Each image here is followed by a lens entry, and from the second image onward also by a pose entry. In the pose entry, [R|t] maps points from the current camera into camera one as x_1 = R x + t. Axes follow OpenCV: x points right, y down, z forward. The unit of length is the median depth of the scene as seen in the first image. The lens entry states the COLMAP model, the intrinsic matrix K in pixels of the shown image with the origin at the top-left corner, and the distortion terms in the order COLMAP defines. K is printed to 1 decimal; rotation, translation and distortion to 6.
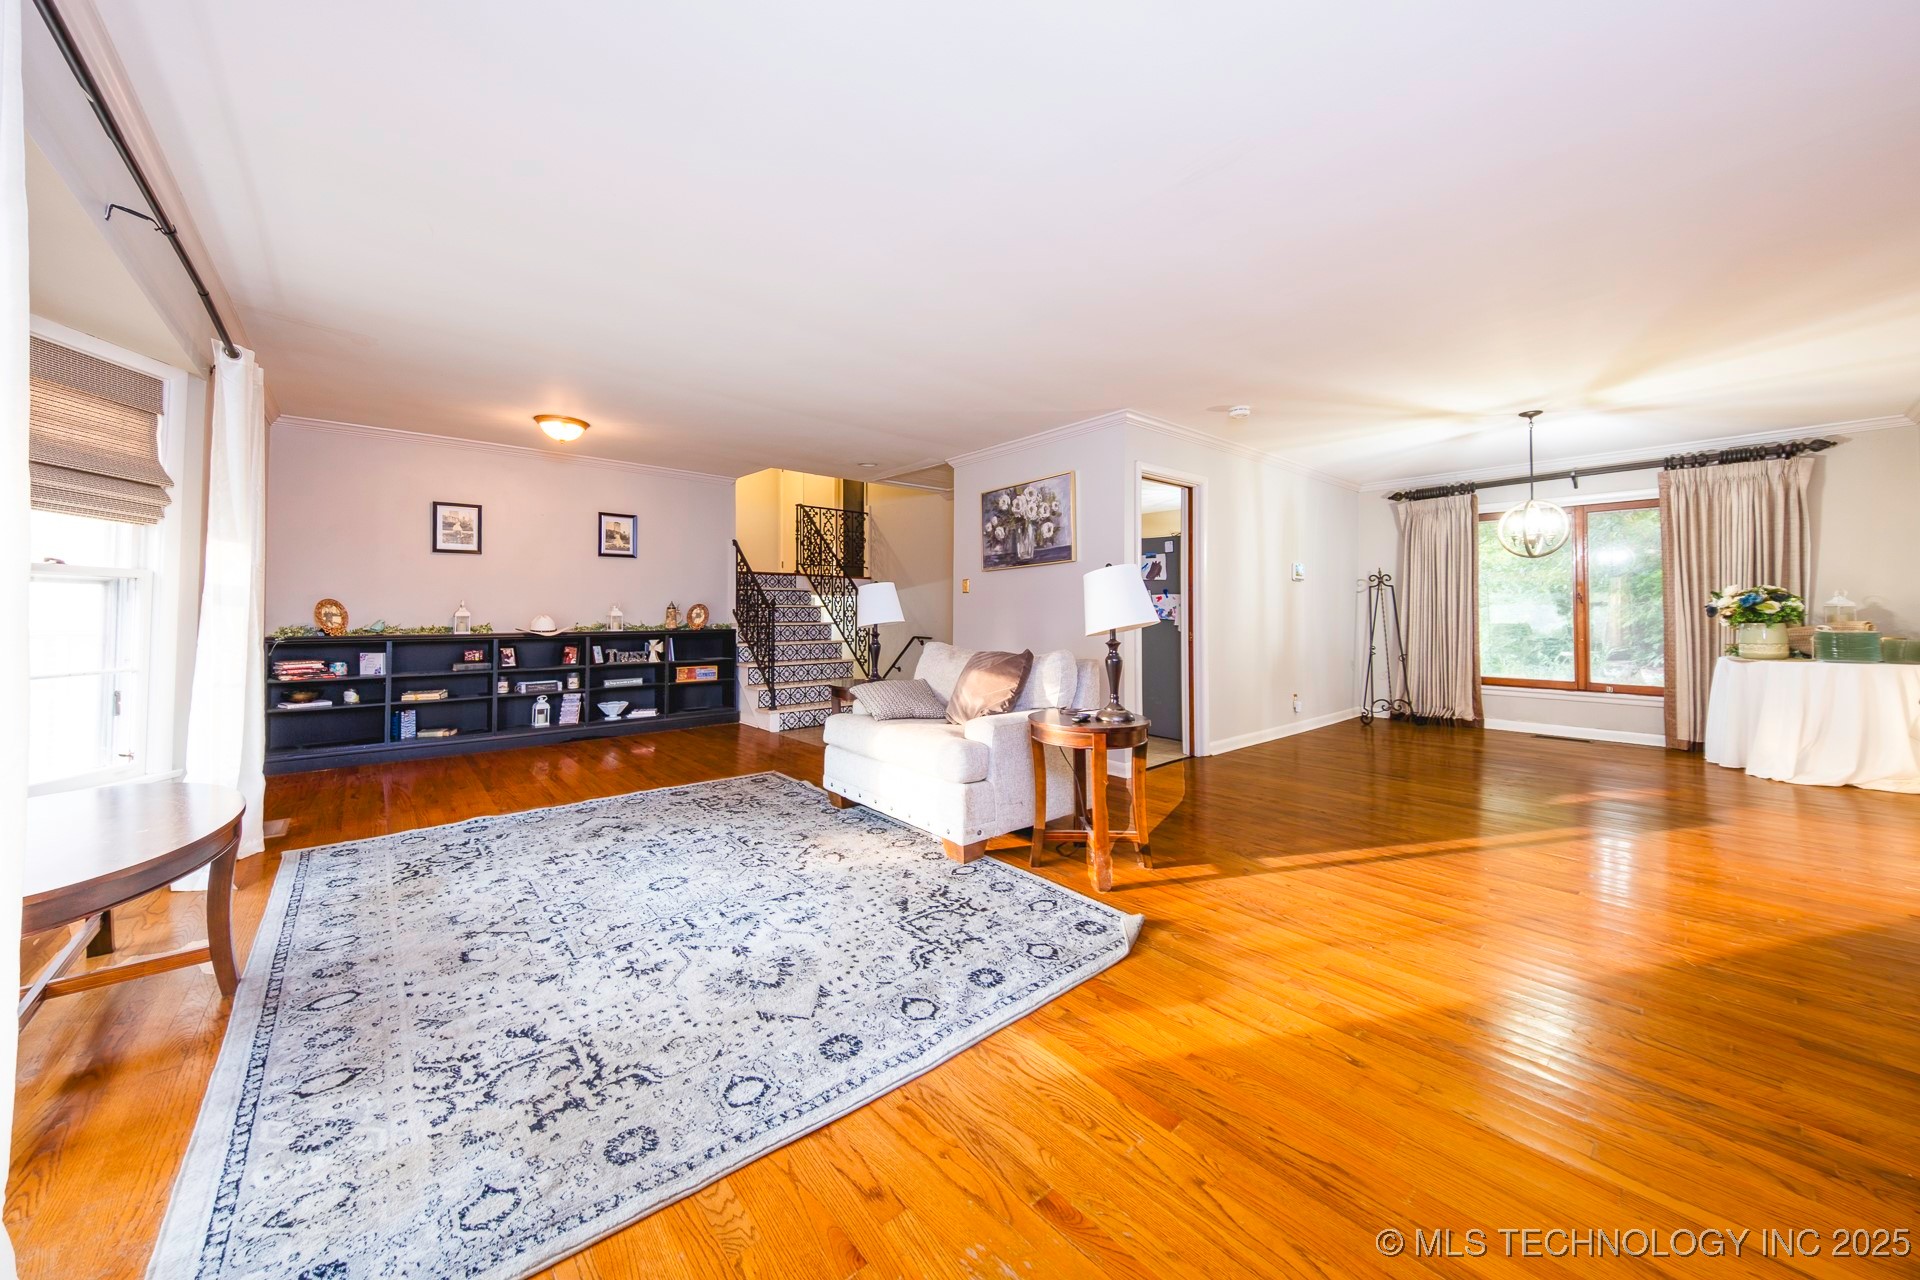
lens RADIAL K [[668.8, 0, 966.4], [0, 668.8, 602.3], [0, 0, 1]] dist [-0.000430, -0.002659]
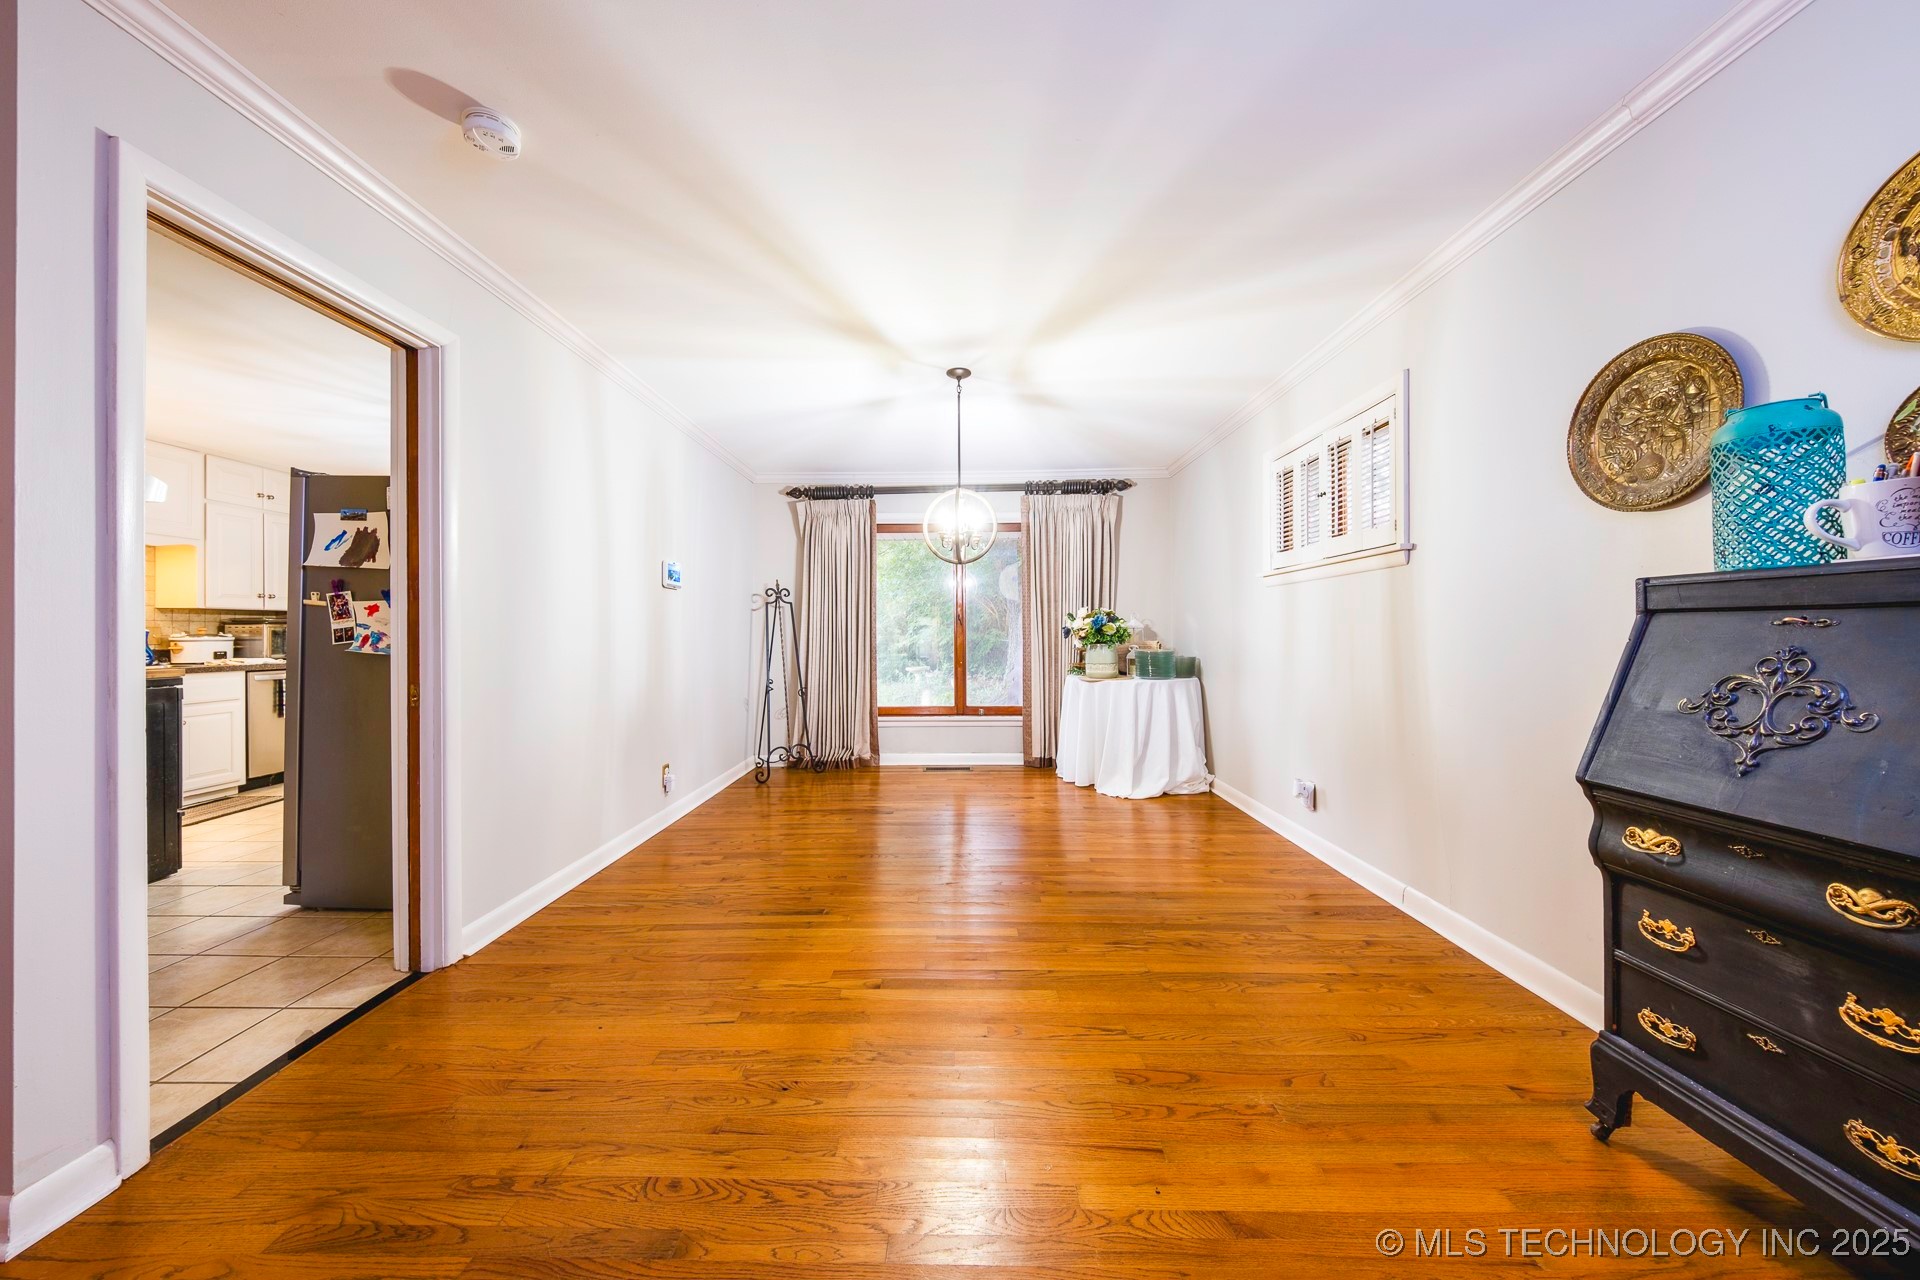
lens RADIAL K [[668.8, 0, 947.5], [0, 668.8, 631.4], [0, 0, 1]] dist [-0.000430, -0.002659]
pose [[0.684008, -0.000109, 0.729474, 0.227937], [-0.004704, 0.999979, 0.004560, 0.007353], [-0.729459, -0.006551, 0.683993, 0.396822]]
